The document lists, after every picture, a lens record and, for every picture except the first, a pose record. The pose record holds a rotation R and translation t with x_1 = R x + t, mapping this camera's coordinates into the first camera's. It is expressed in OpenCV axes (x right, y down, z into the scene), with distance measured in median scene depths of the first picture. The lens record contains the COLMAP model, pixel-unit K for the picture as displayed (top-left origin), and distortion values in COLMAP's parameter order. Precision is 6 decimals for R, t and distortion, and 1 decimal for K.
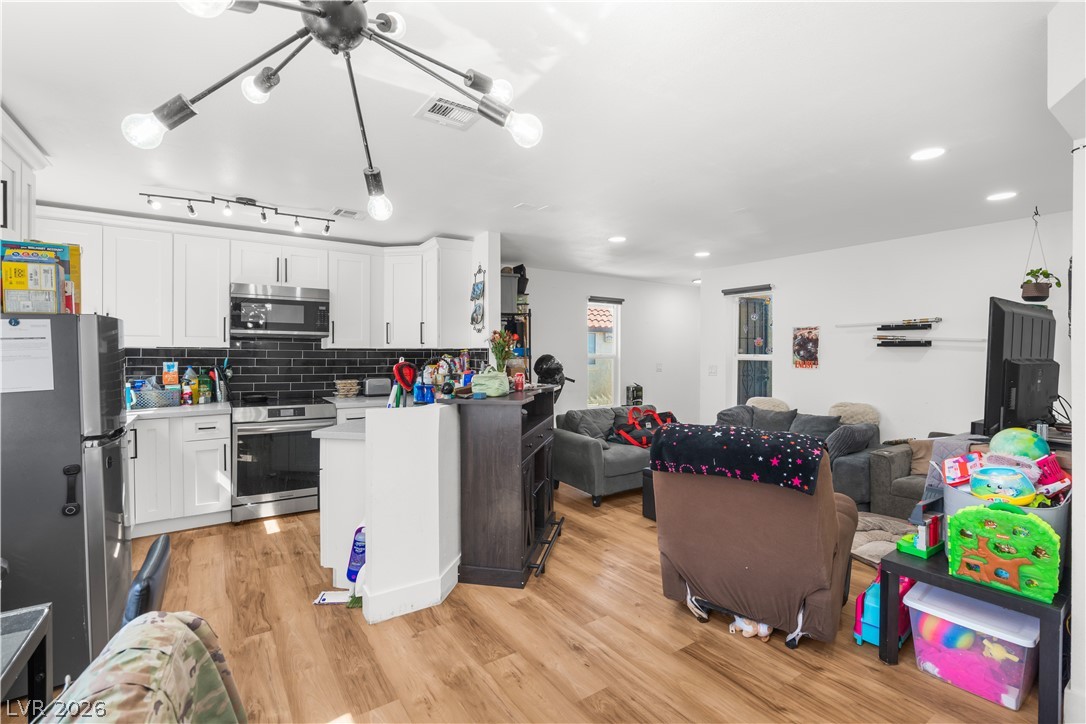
lens RADIAL K [[494.6, 0, 546.4], [0, 494.6, 356.4], [0, 0, 1]] dist [-0.005734, 0.002277]
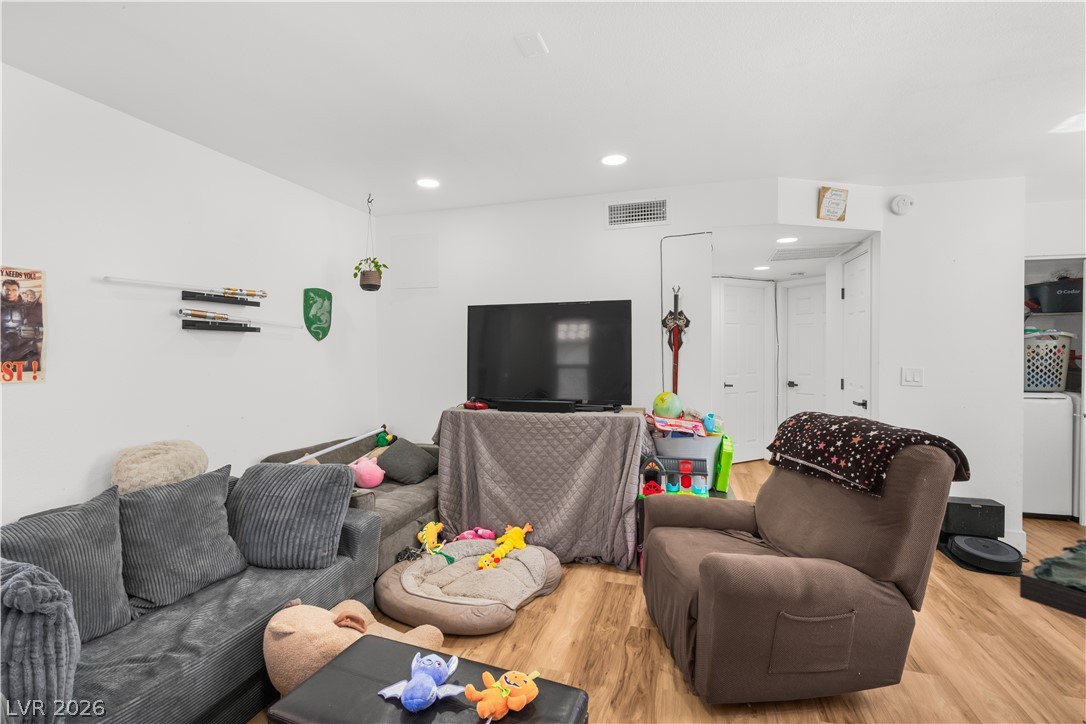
lens RADIAL K [[494.6, 0, 538.5], [0, 494.6, 354.3], [0, 0, 1]] dist [-0.005734, 0.002277]
pose [[-0.616898, -0.012175, 0.786949, 0.003491], [0.005337, 0.999793, 0.019651, -0.001436], [-0.787025, 0.016322, -0.616705, 1.127989]]
